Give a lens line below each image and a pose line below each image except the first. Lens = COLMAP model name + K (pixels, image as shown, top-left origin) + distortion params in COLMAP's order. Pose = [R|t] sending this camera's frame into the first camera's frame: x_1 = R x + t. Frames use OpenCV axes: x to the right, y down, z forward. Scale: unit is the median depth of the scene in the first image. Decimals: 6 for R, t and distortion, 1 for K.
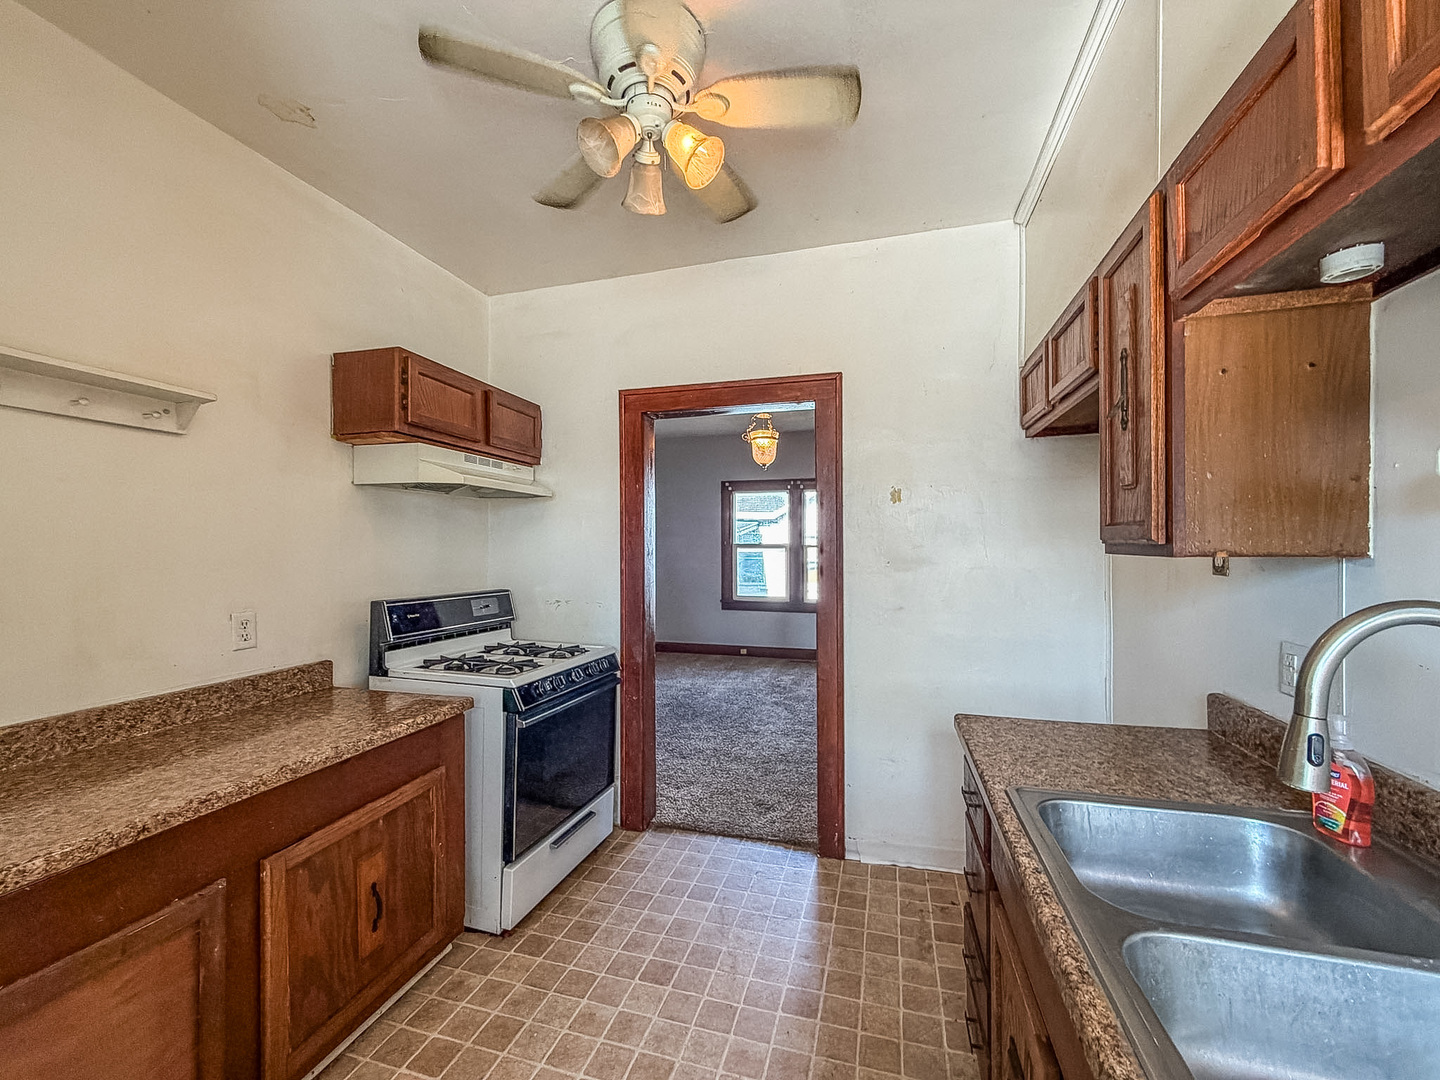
lens RADIAL K [[589.7, 0, 720.9], [0, 589.7, 537.8], [0, 0, 1]] dist [-0.002218, -0.000424]
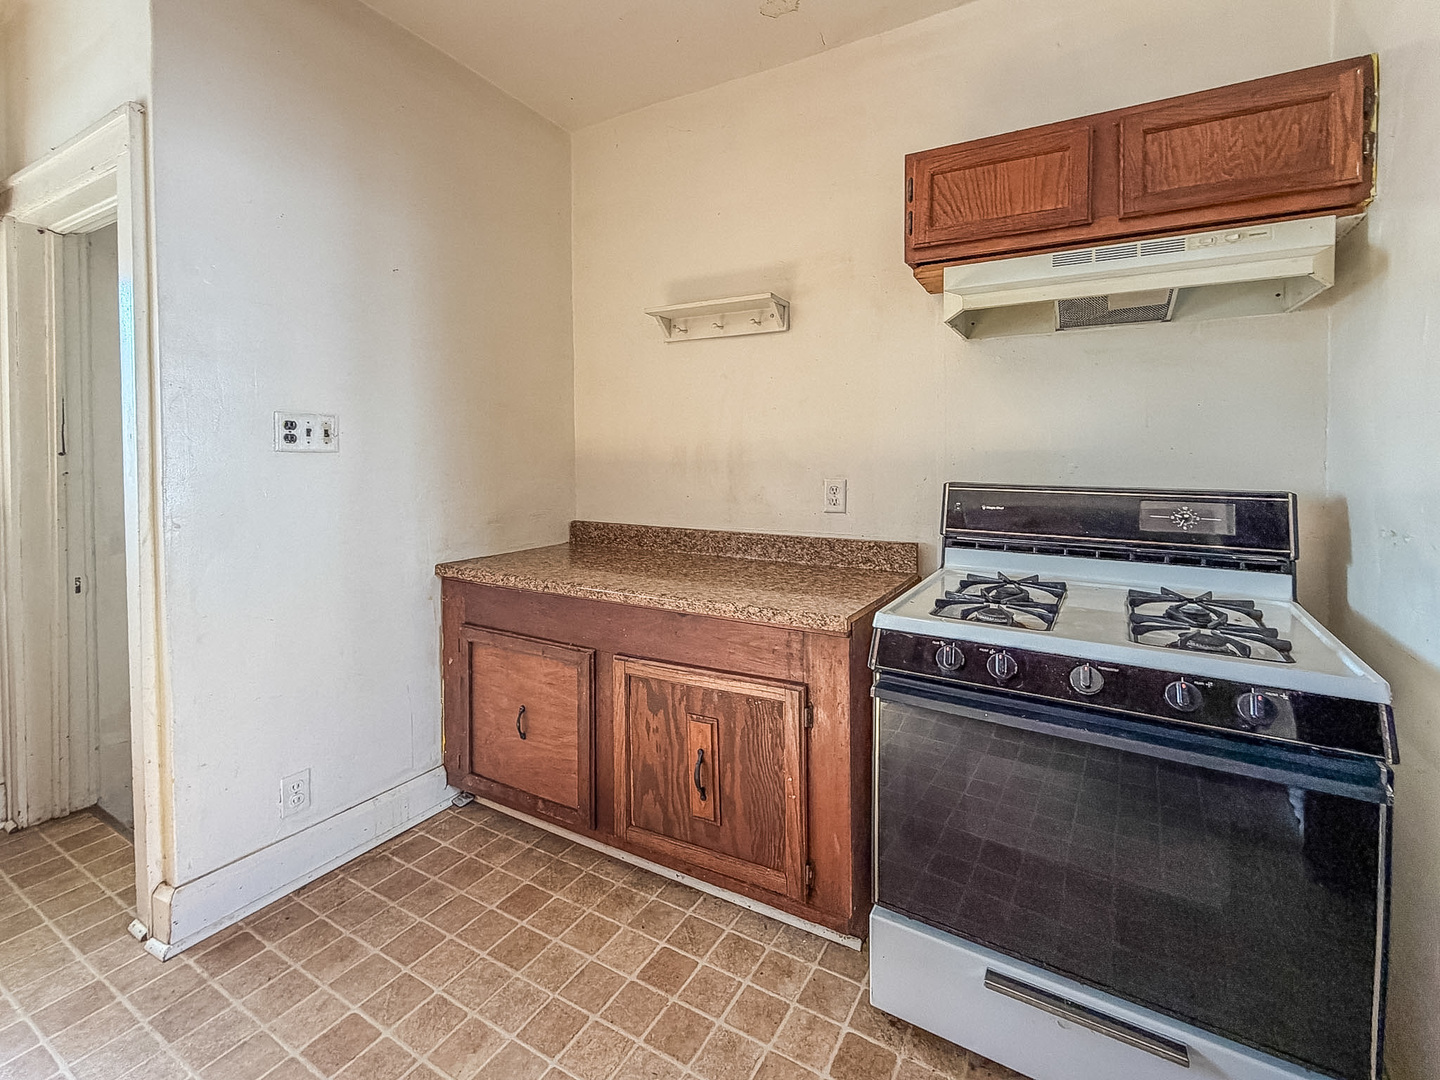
lens RADIAL K [[589.7, 0, 758.9], [0, 589.7, 461.2], [0, 0, 1]] dist [-0.002218, -0.000424]
pose [[-0.169970, 0.015133, -0.985333, 0.215611], [0.012524, 0.999834, 0.013196, 0.058709], [0.985370, -0.010097, -0.170131, 0.788503]]
